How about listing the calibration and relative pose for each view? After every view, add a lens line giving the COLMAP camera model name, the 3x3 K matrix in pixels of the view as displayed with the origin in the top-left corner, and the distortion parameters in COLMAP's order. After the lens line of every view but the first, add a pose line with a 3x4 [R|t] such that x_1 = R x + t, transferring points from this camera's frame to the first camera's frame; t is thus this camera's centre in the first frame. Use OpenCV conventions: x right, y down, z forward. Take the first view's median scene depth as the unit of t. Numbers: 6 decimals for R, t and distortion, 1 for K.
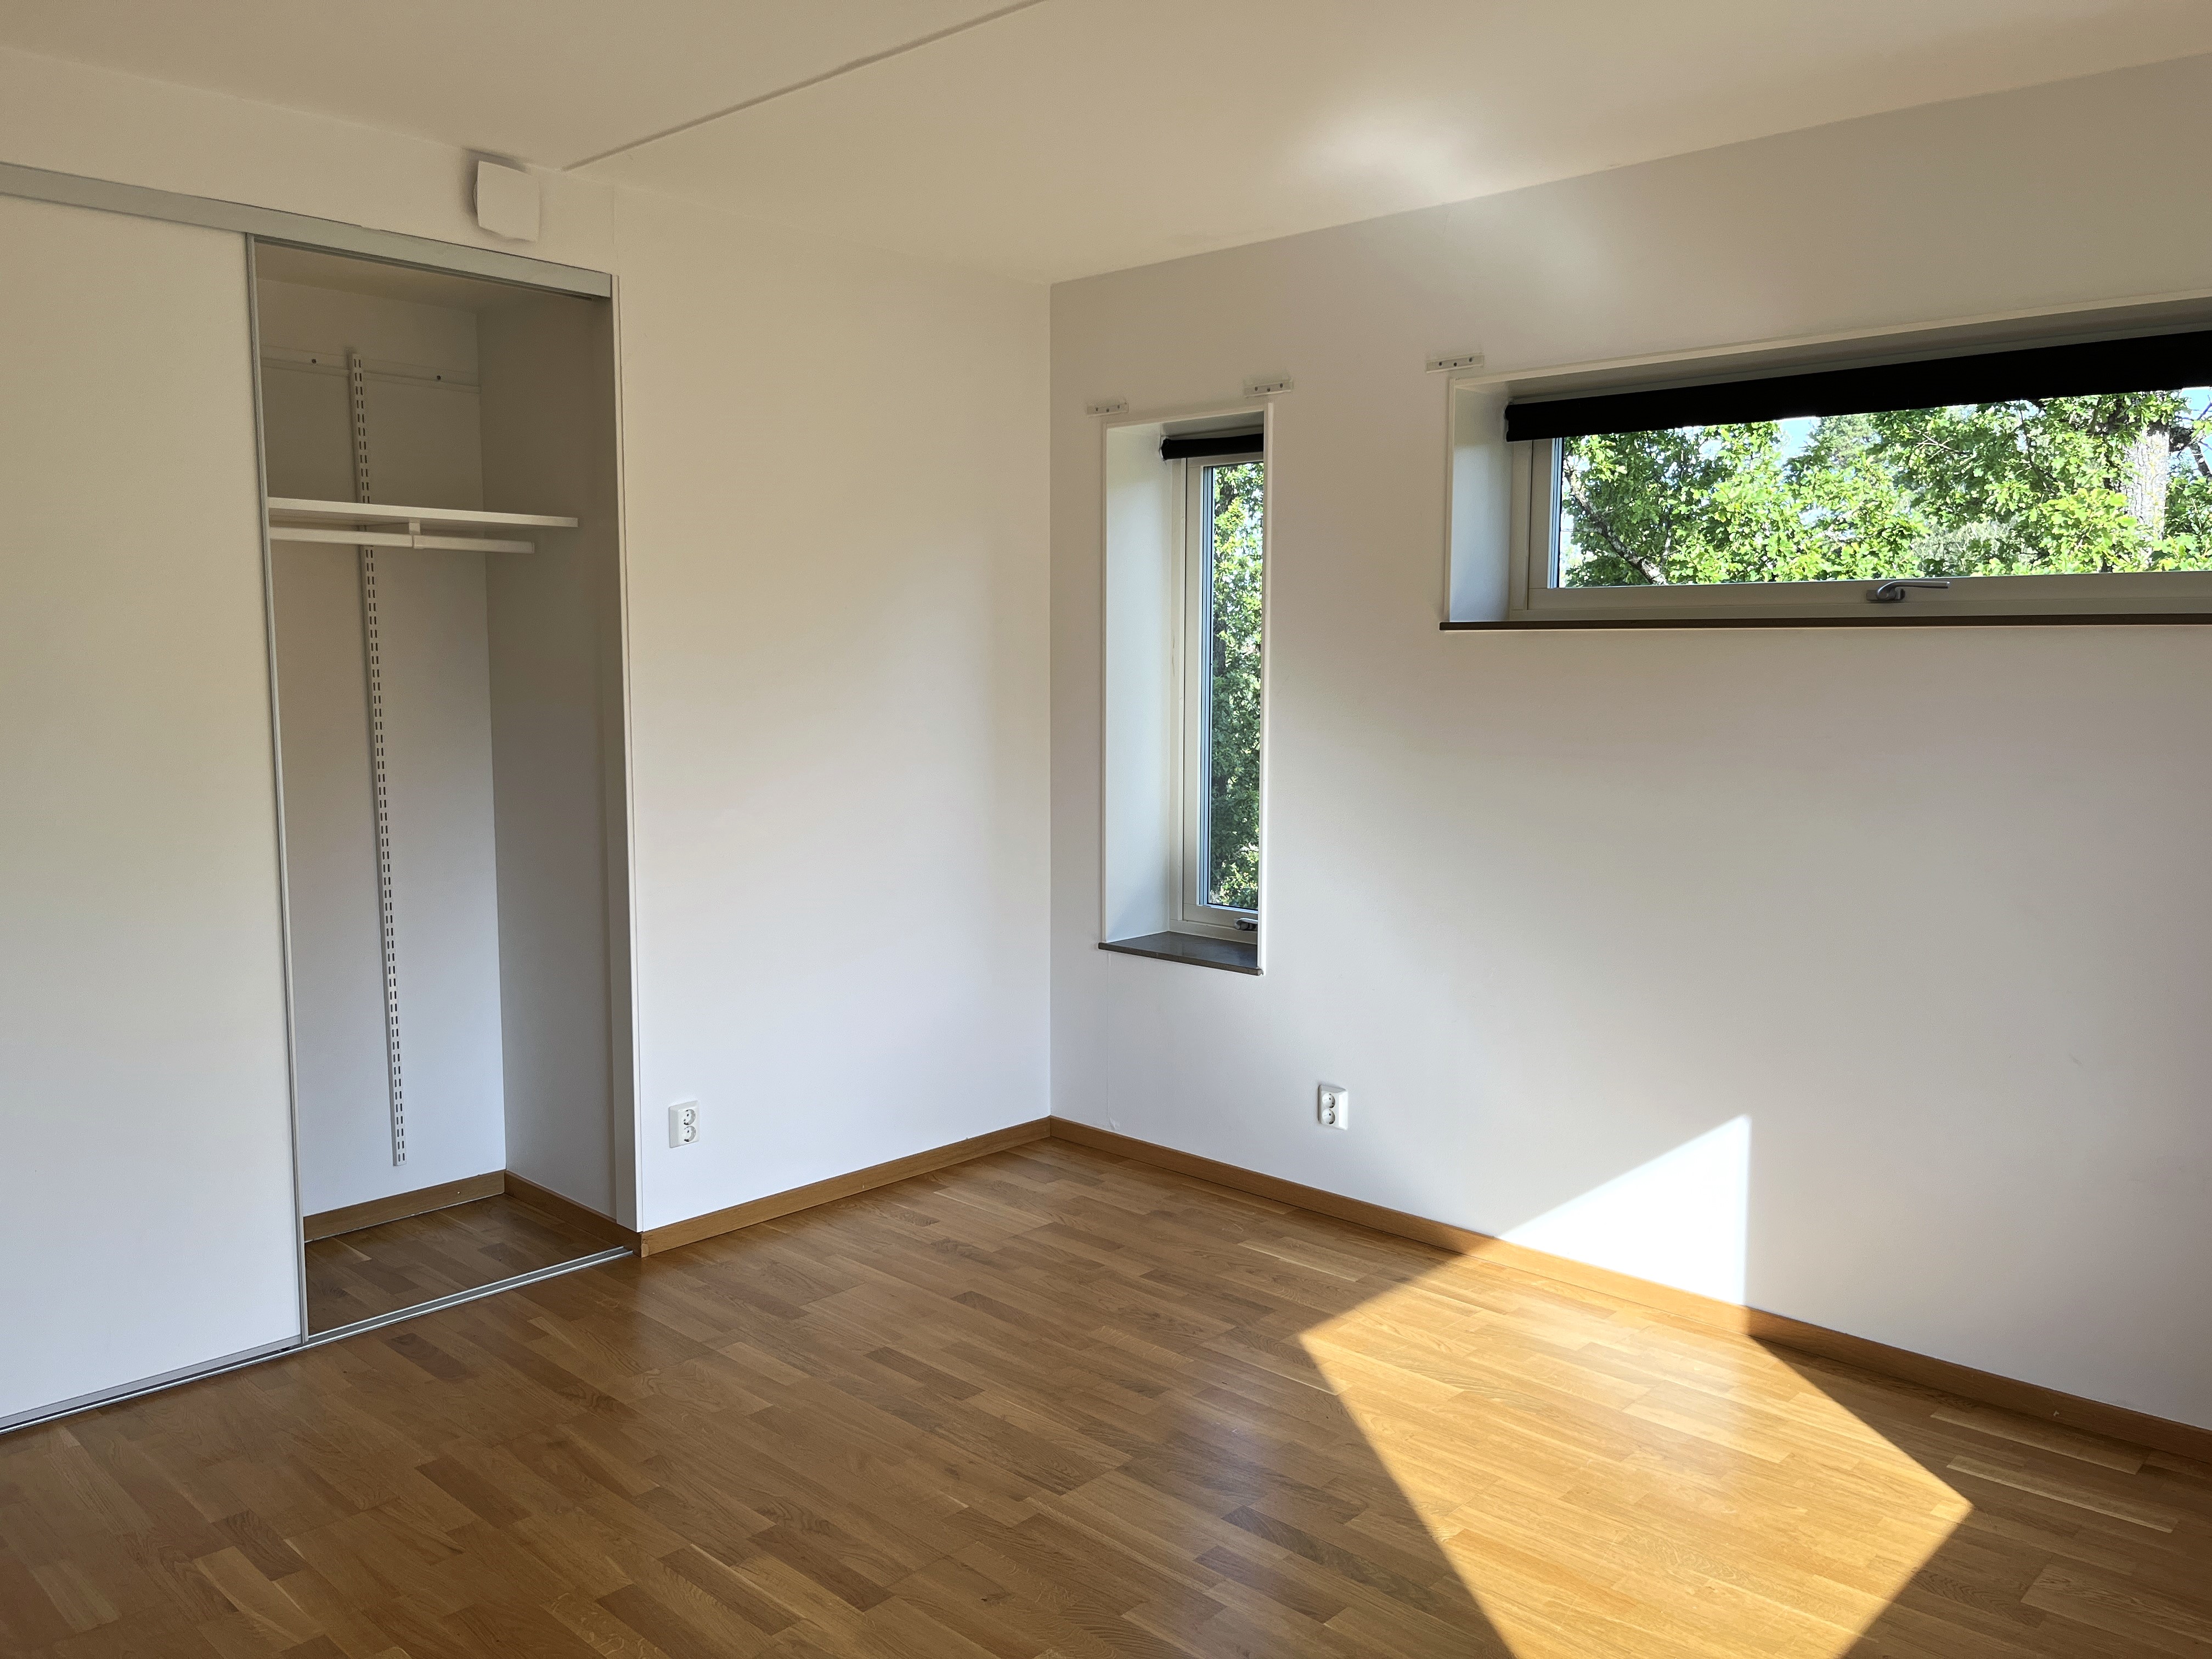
lens RADIAL K [[1672.2, 0, 1106.0], [0, 1672.2, 829.5], [0, 0, 1]] dist [0.109296, -0.142556]
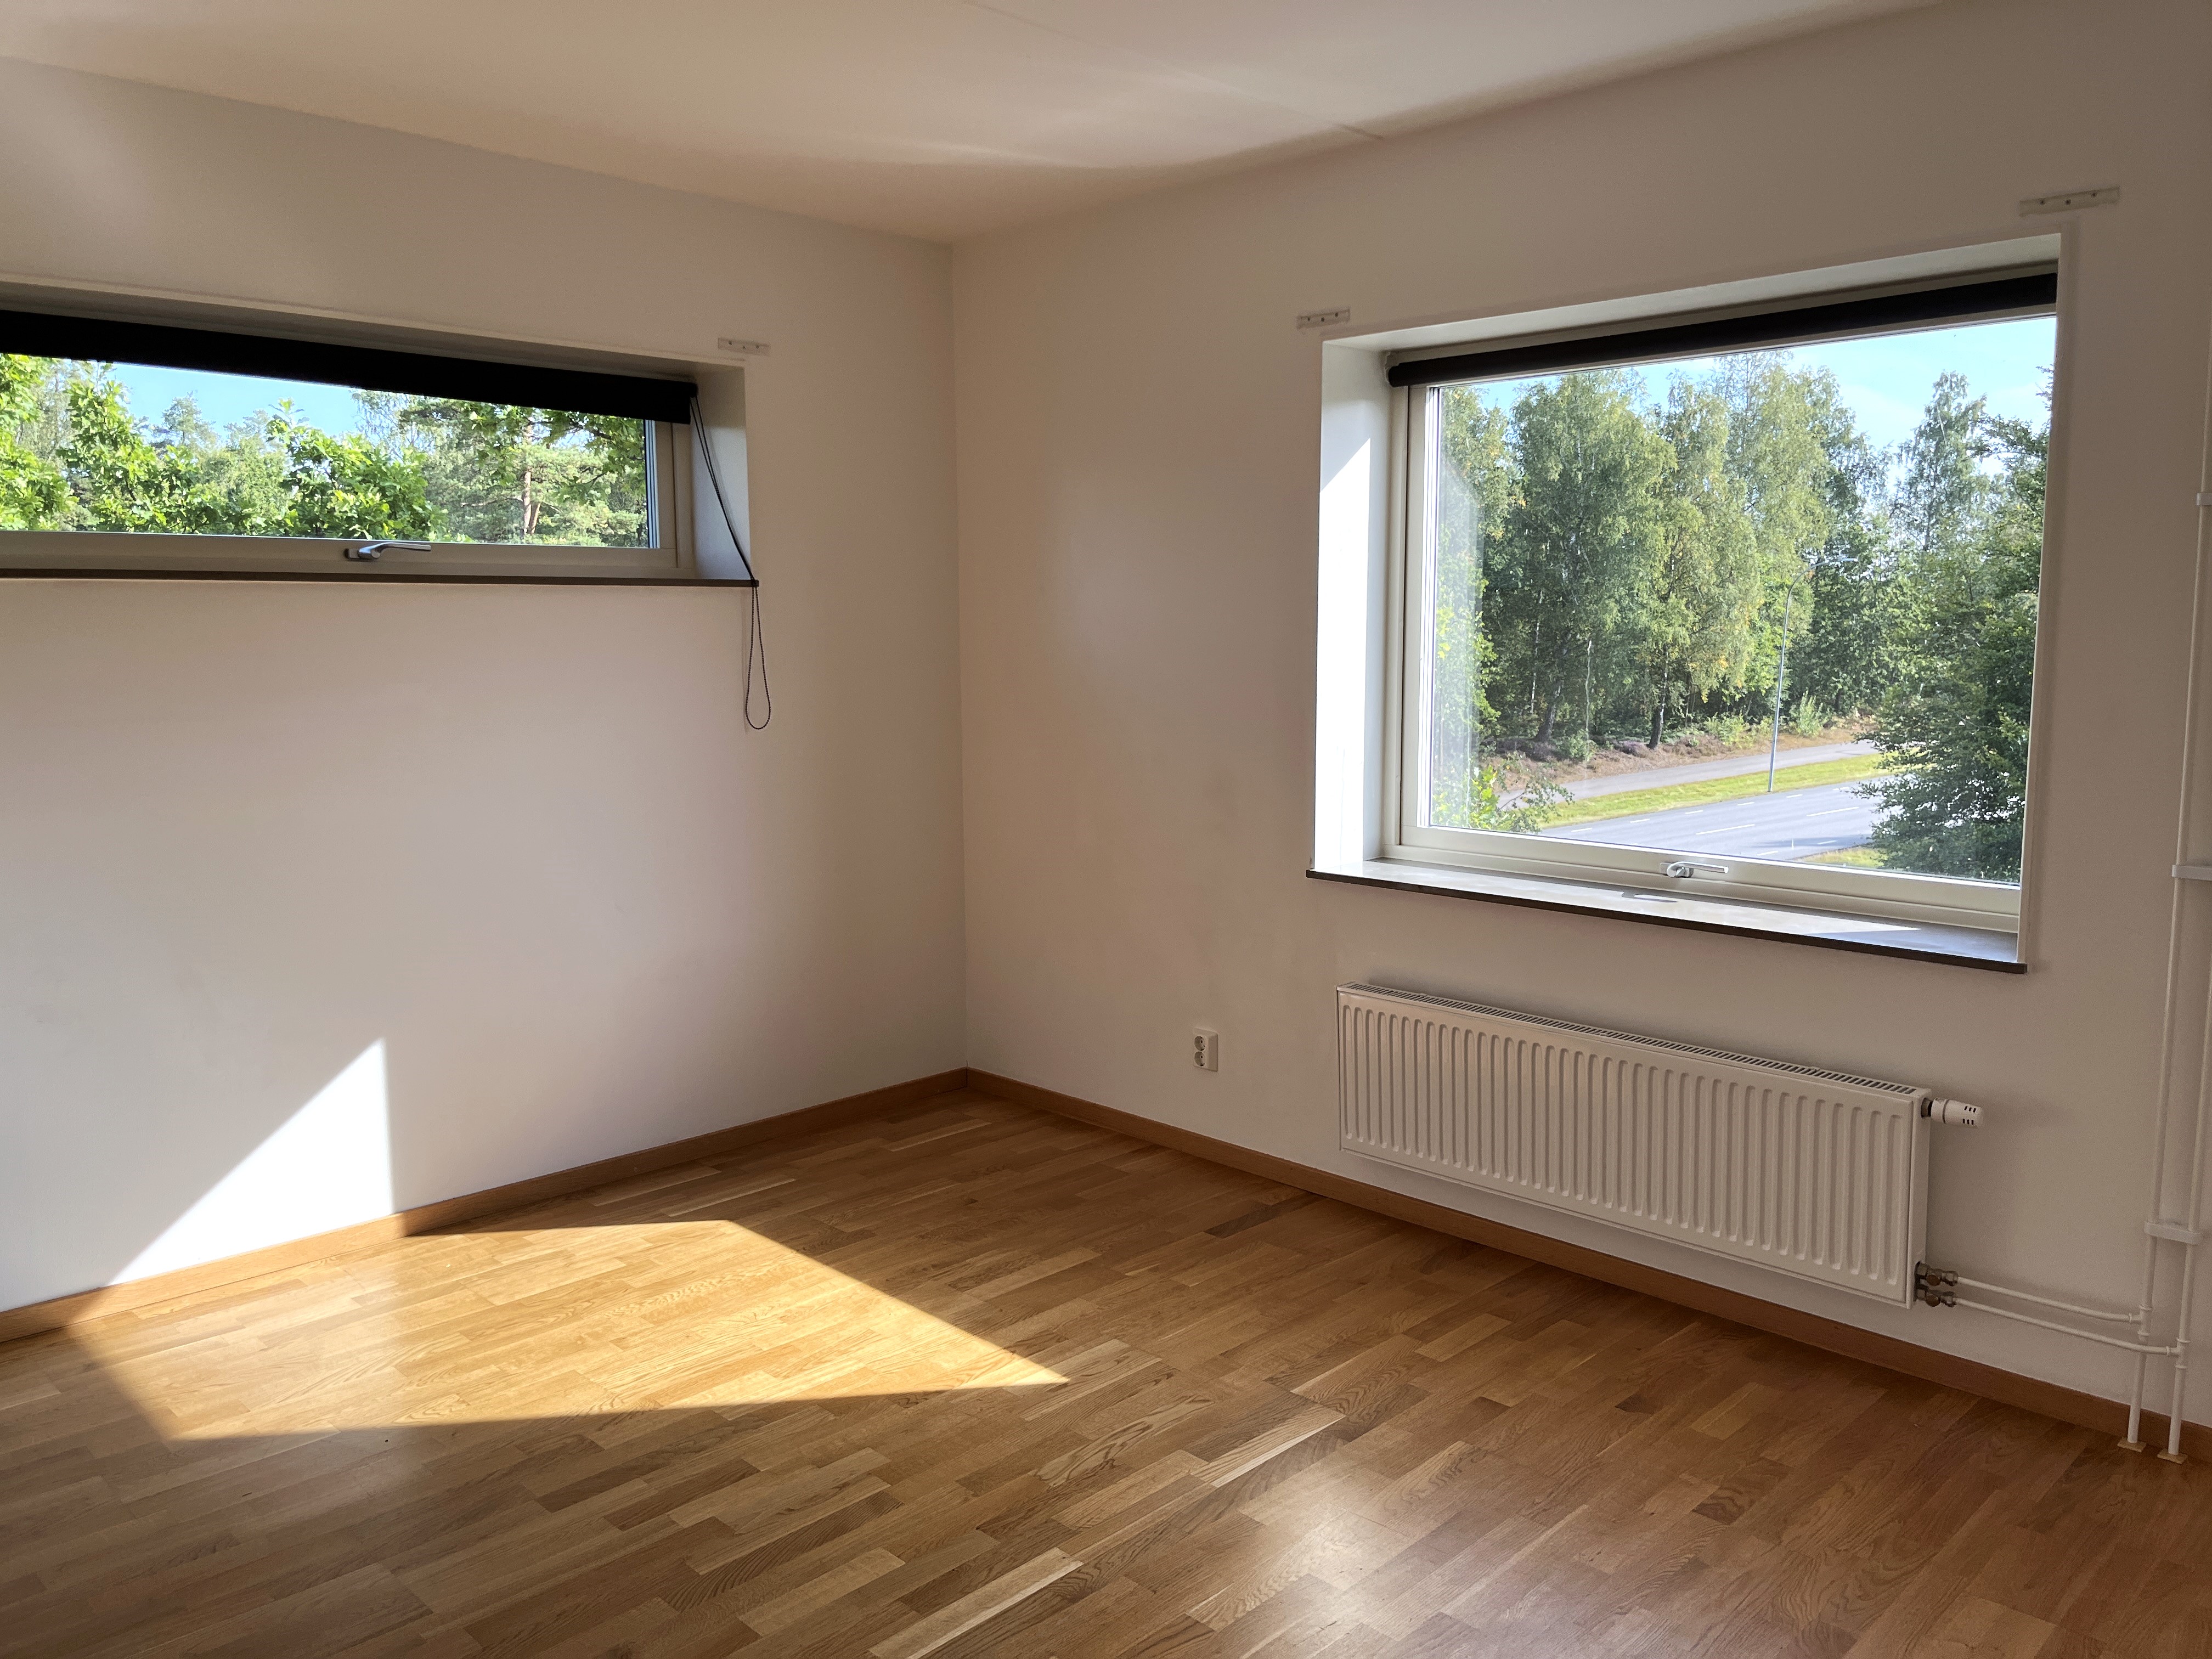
lens RADIAL K [[1672.2, 0, 1106.0], [0, 1672.2, 829.5], [0, 0, 1]] dist [0.109296, -0.142556]
pose [[0.040820, -0.132863, 0.990293, -0.657295], [0.106991, 0.986002, 0.127877, -0.051258], [-0.993422, 0.100732, 0.054464, 0.477586]]
